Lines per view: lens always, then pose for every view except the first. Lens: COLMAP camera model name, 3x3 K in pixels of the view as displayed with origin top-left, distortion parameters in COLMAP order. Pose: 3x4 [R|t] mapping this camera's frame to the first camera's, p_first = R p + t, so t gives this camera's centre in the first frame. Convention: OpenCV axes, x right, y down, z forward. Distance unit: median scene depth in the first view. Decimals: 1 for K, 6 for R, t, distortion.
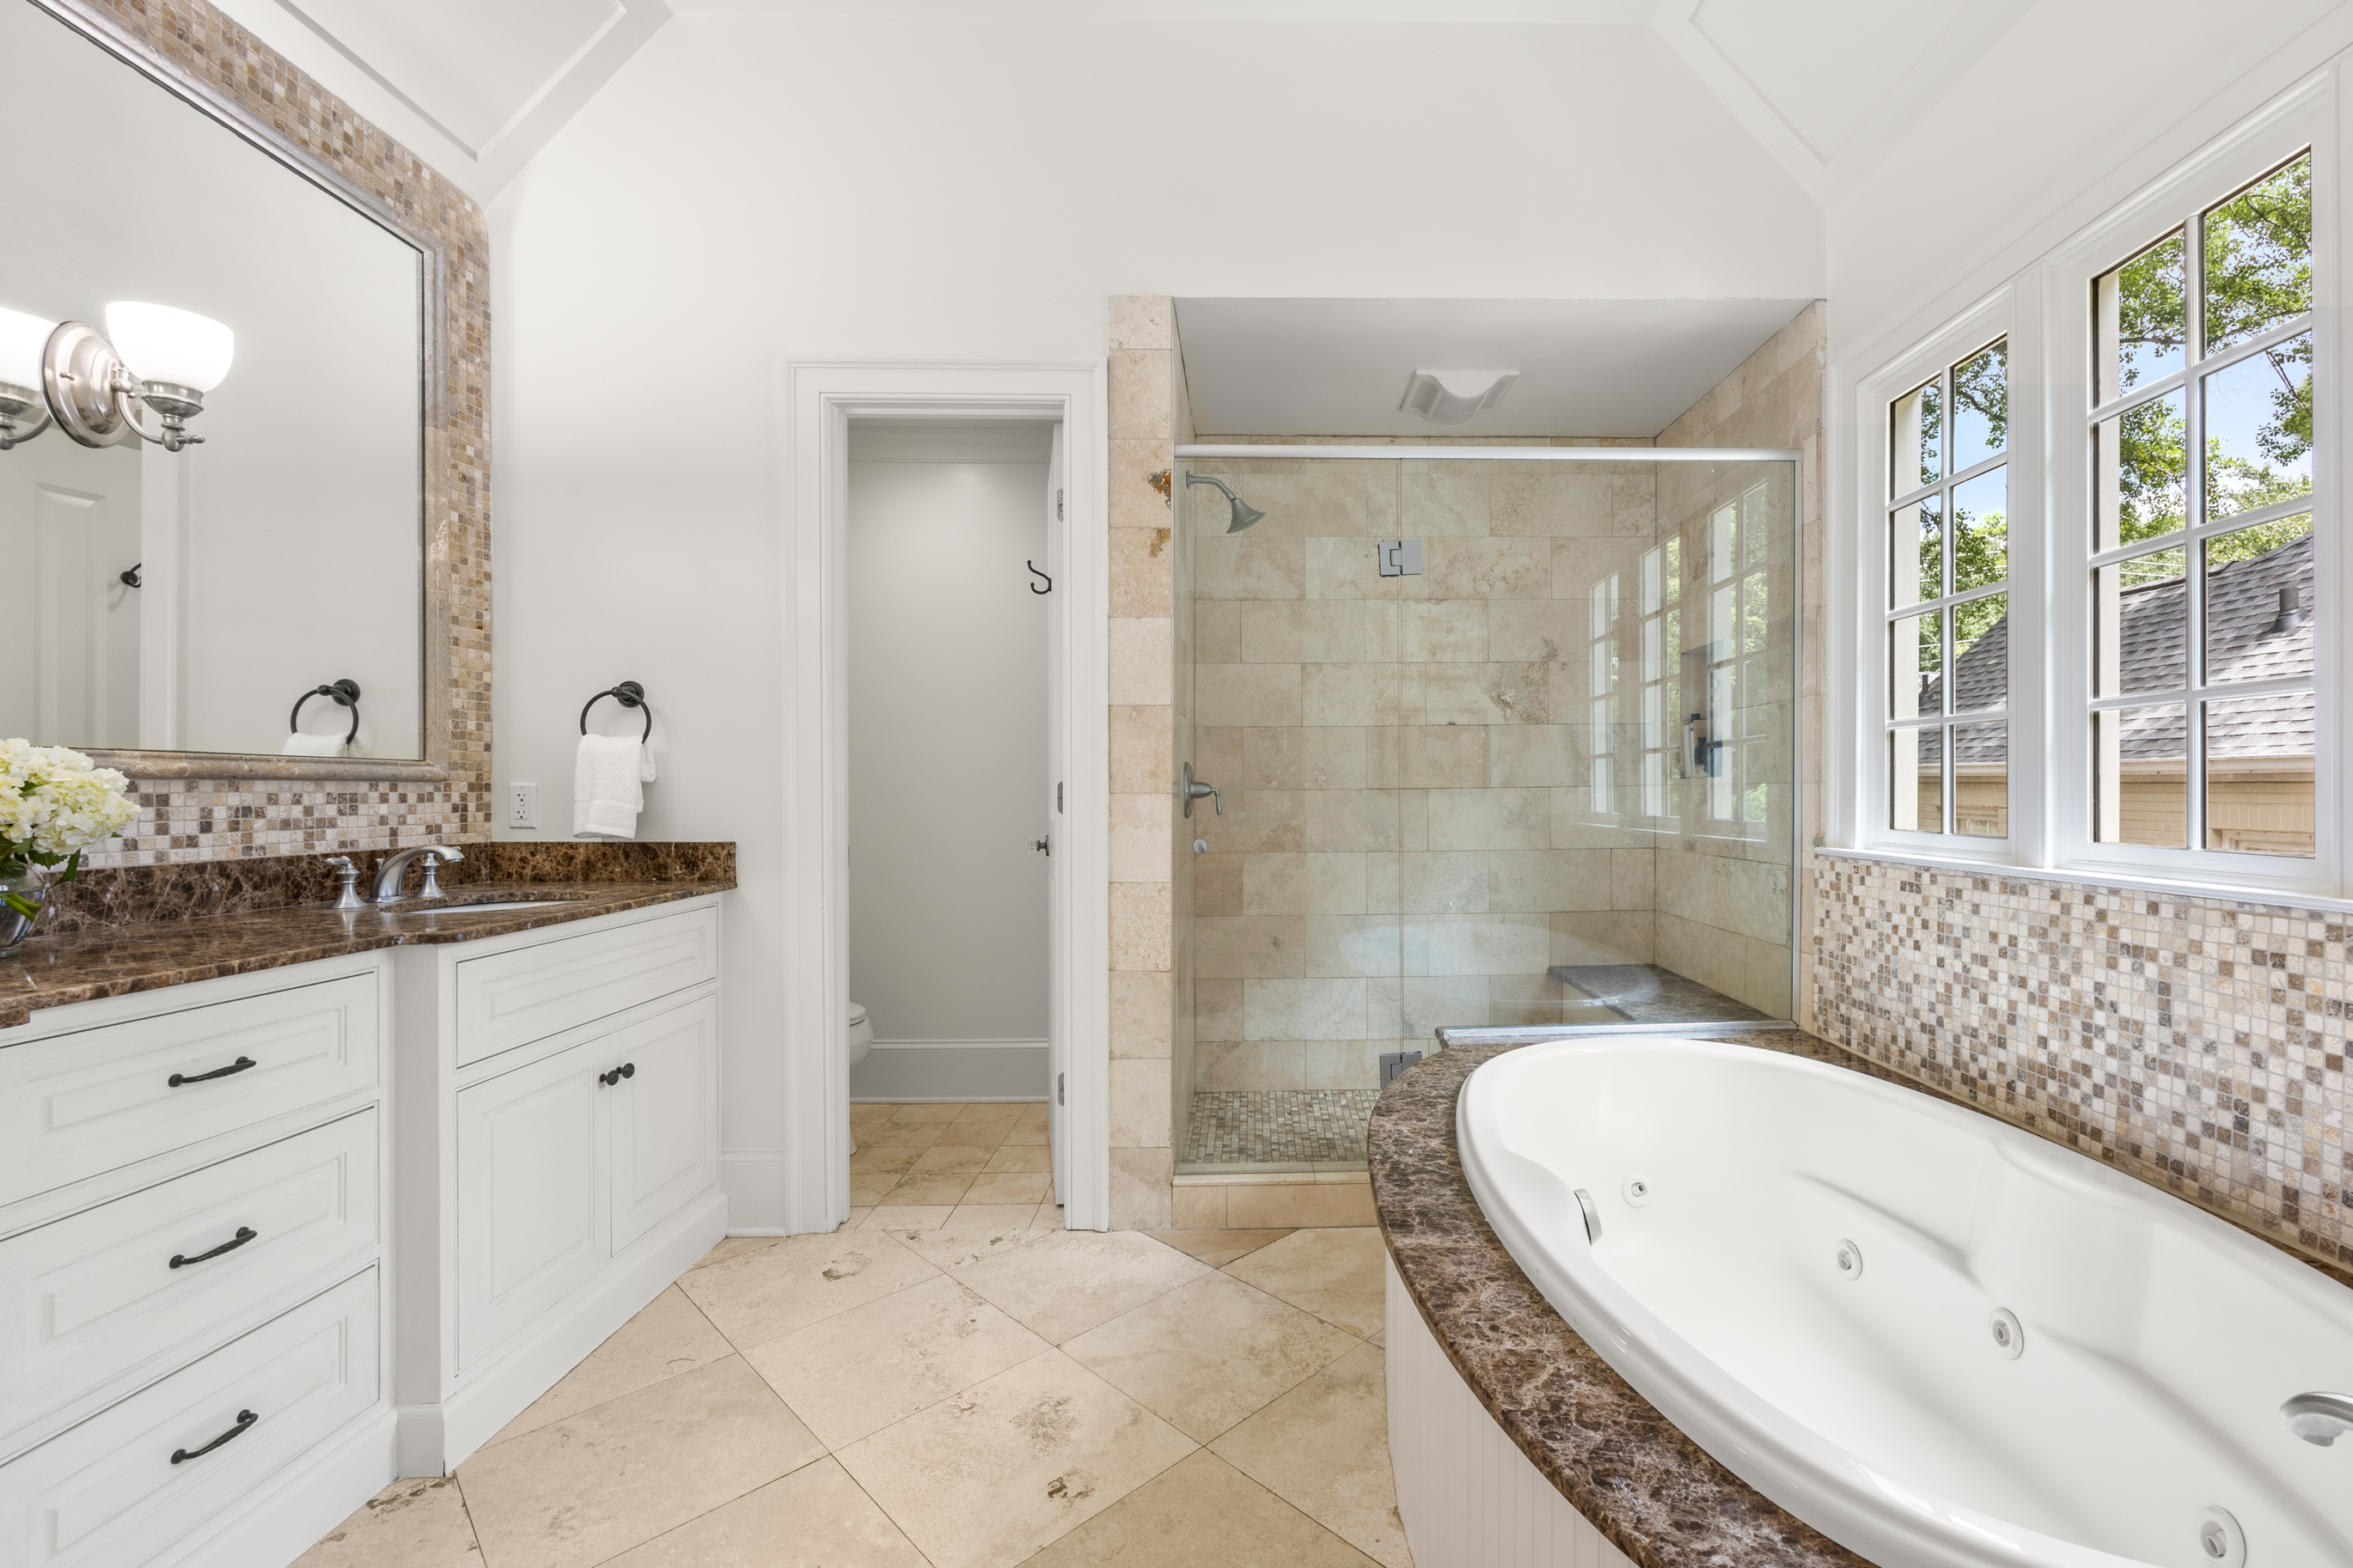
lens RADIAL K [[960.5, 0, 1176.8], [0, 960.5, 793.4], [0, 0, 1]] dist [-0.006424, 0.000231]
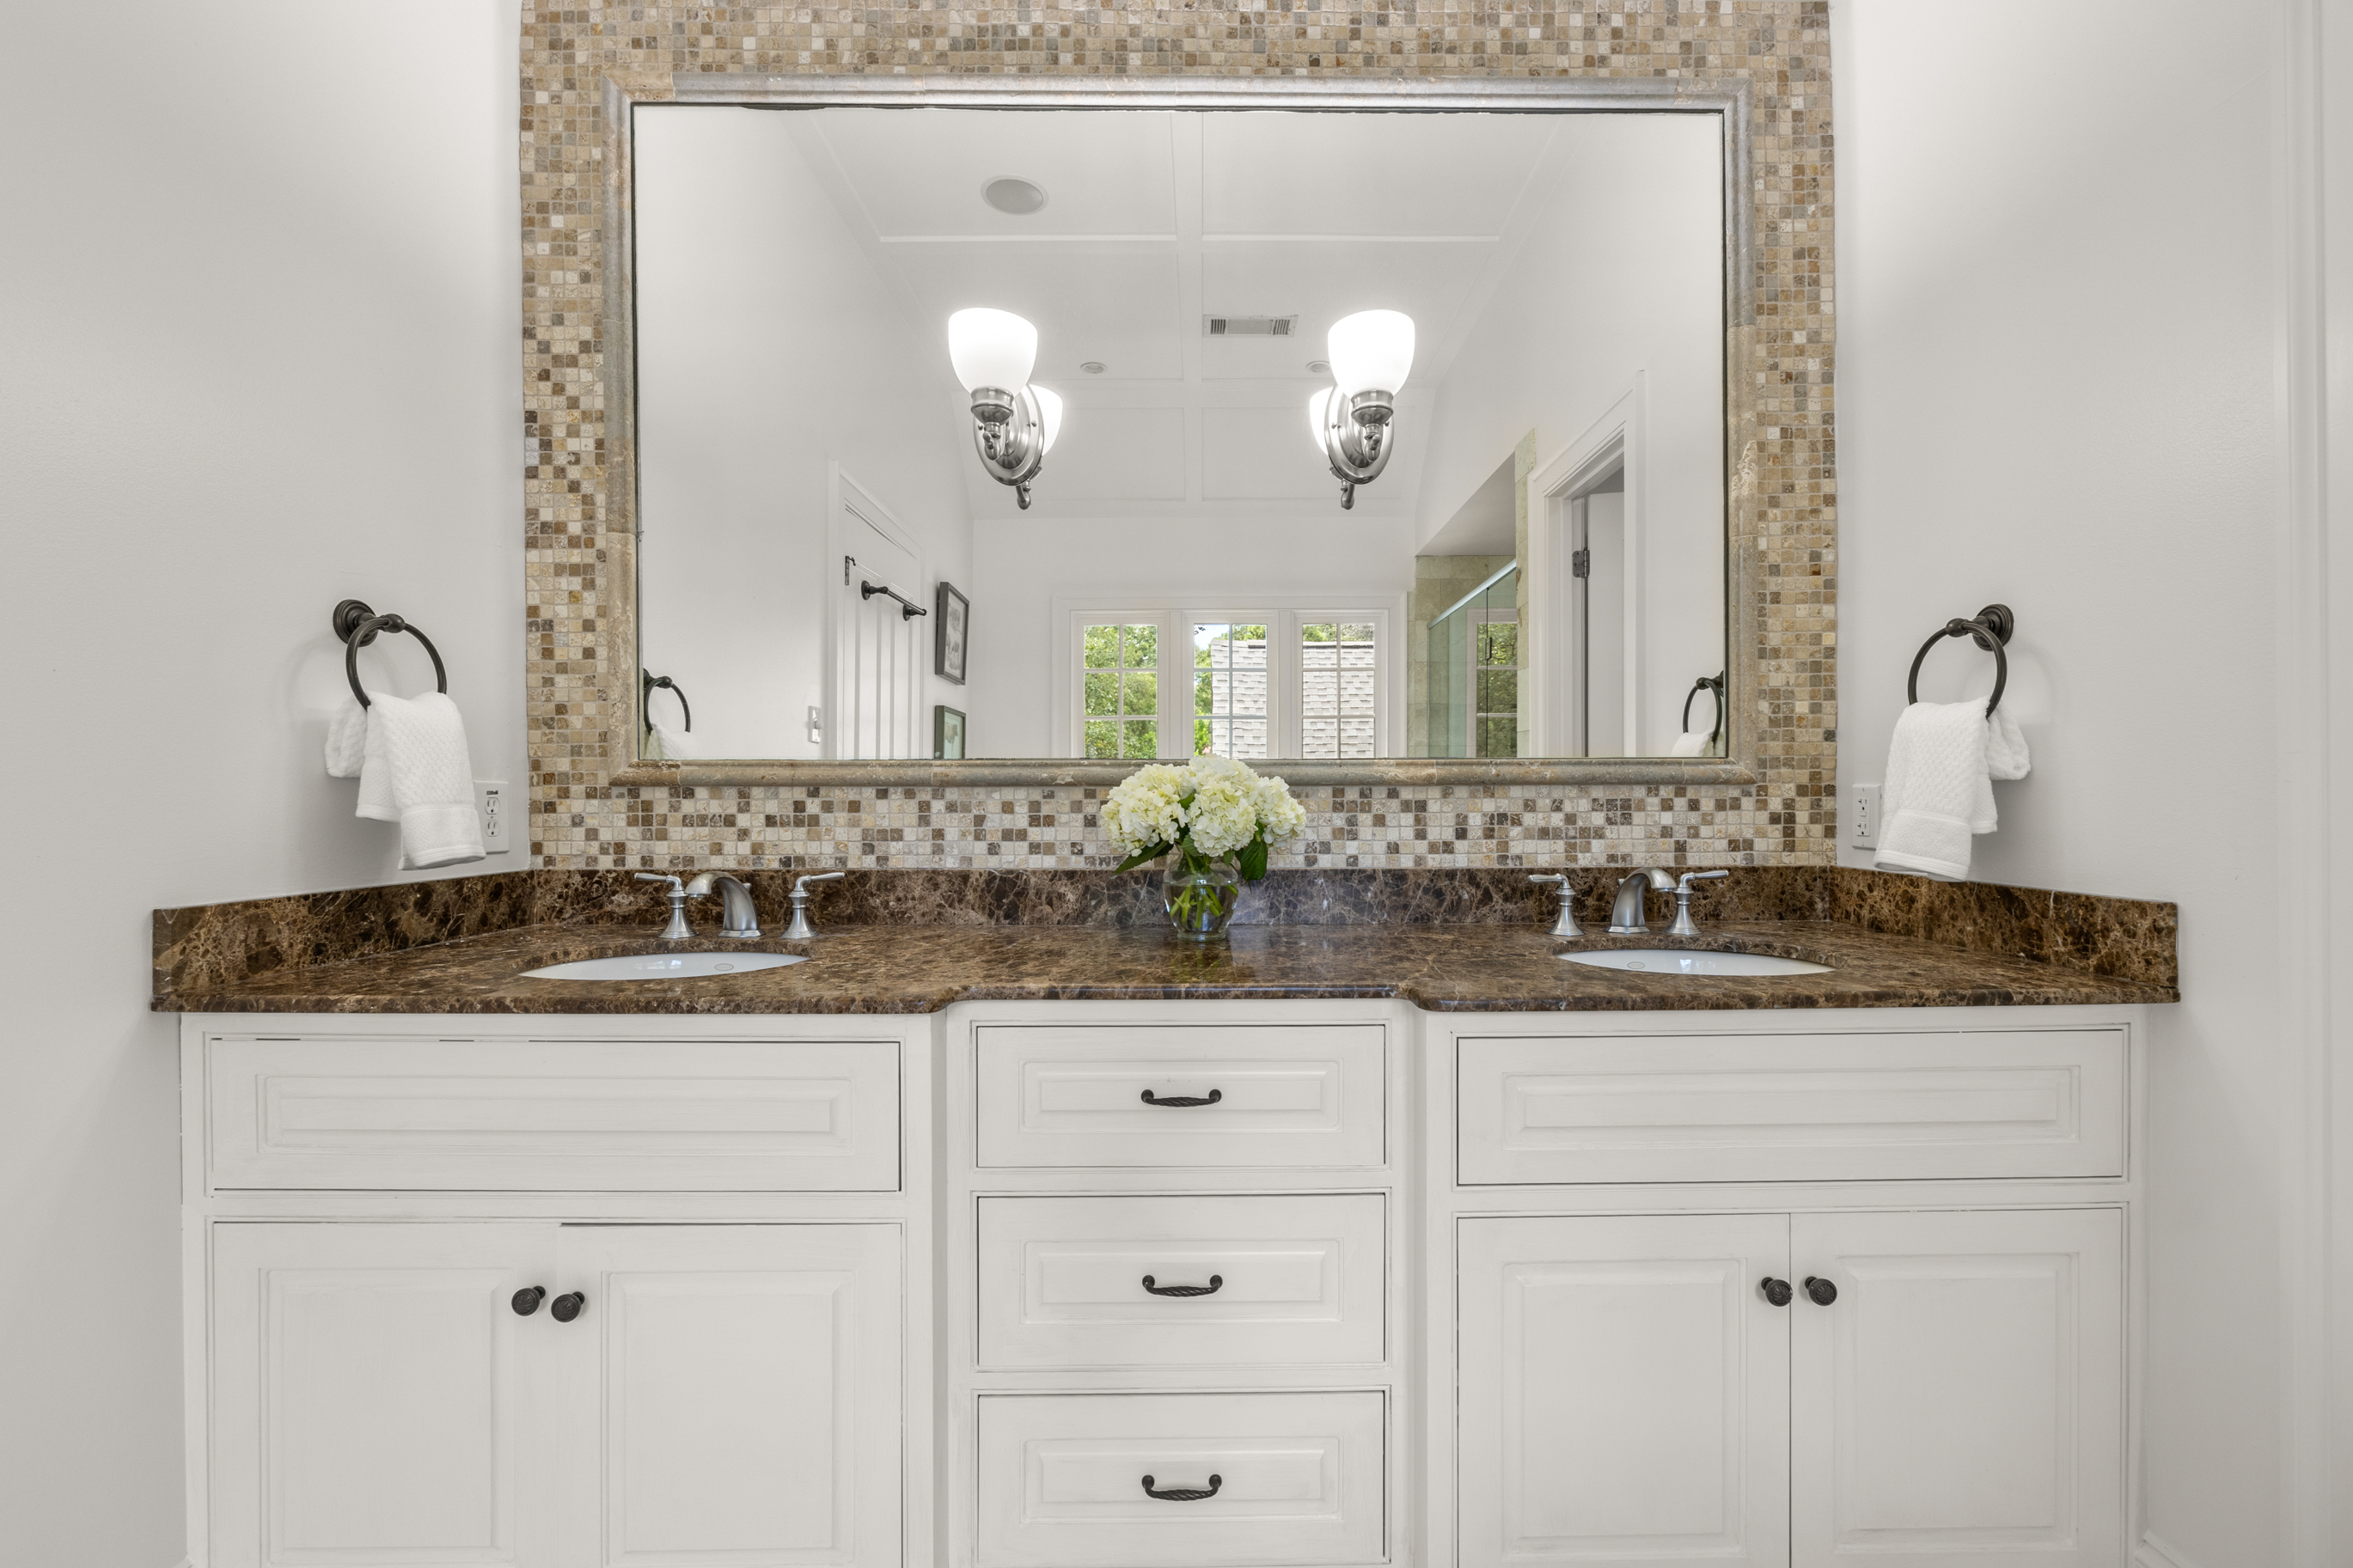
lens RADIAL K [[960.5, 0, 1180.5], [0, 960.5, 805.4], [0, 0, 1]] dist [-0.006424, 0.000231]
pose [[0.084306, 0.007452, -0.996412, -0.038887], [0.001215, 0.999971, 0.007582, -0.001315], [0.996439, -0.001850, 0.084294, 0.480813]]
